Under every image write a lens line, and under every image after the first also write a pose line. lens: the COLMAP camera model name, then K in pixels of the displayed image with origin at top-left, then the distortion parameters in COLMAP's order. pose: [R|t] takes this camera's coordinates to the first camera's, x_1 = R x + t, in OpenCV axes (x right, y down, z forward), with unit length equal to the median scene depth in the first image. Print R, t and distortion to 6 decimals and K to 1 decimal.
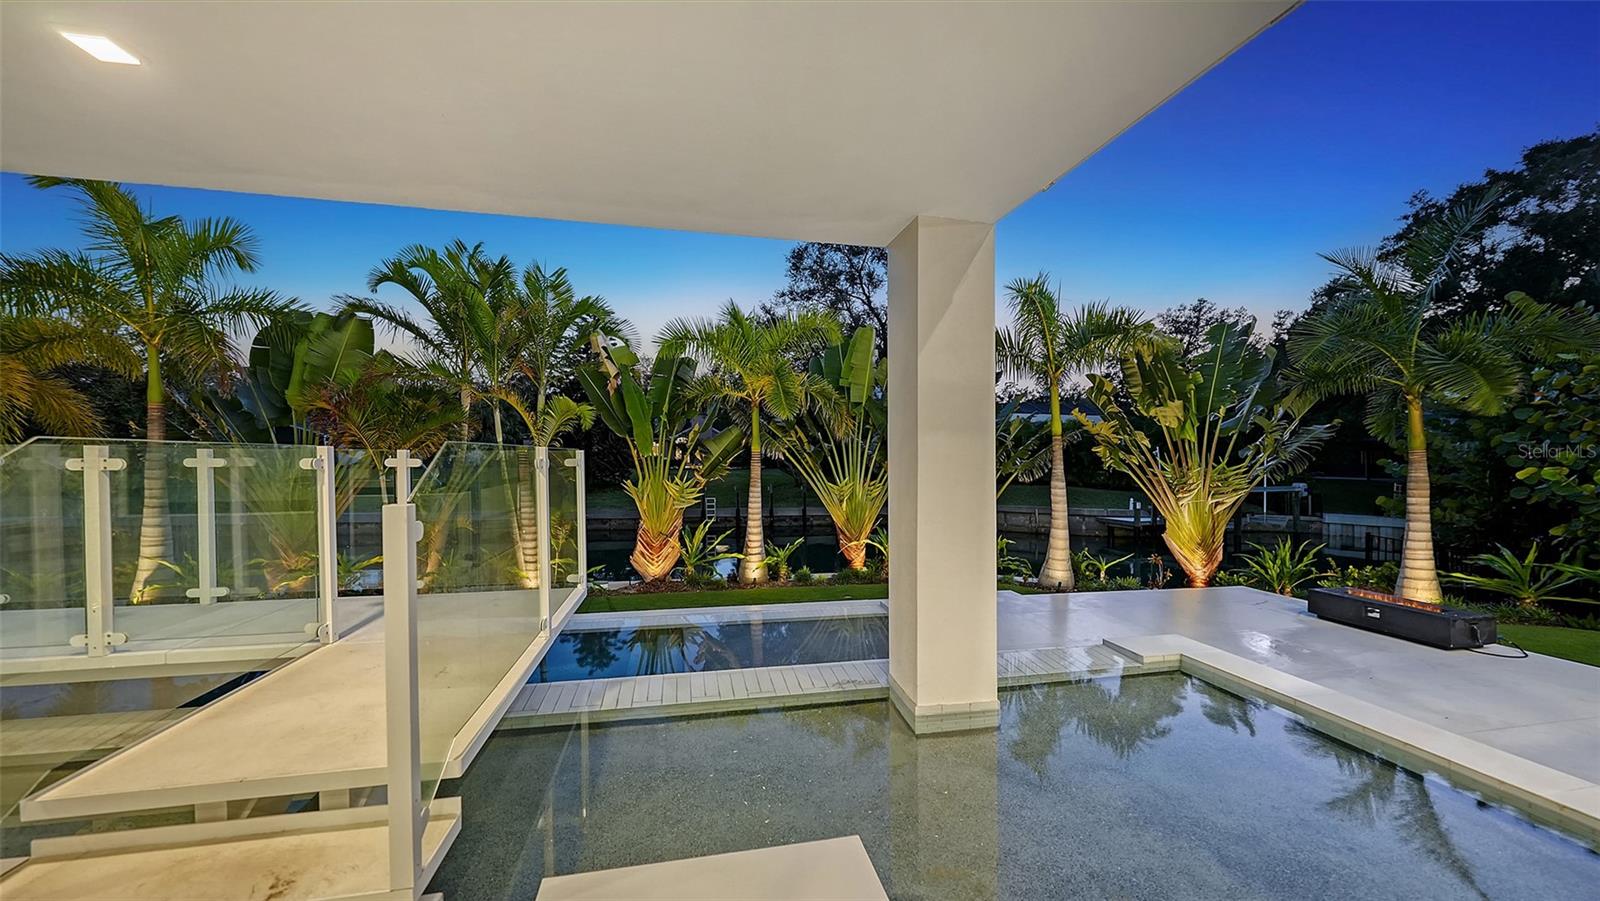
lens RADIAL K [[570.1, 0, 800.3], [0, 570.1, 459.8], [0, 0, 1]] dist [0.001987, 0.000113]
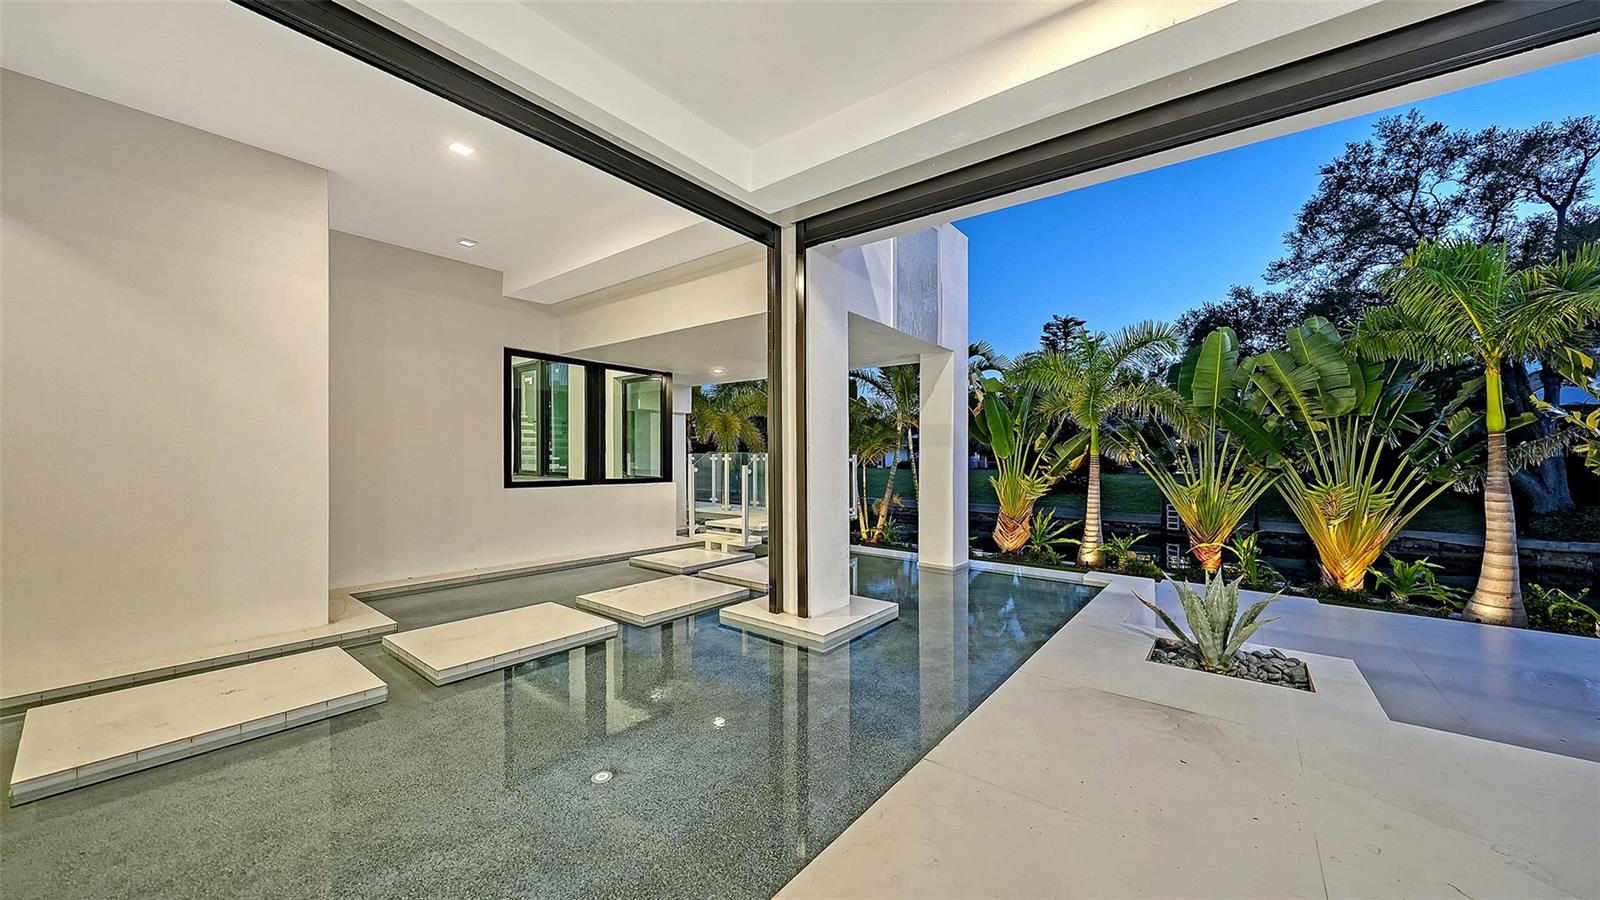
lens RADIAL K [[557.7, 0, 800.4], [0, 557.7, 453.4], [0, 0, 1]] dist [-0.000189, -0.000005]
pose [[0.648910, -0.004341, -0.760852, 0.409735], [-0.006055, 0.999923, -0.010869, -0.002545], [0.760841, 0.011660, 0.648834, -0.215813]]
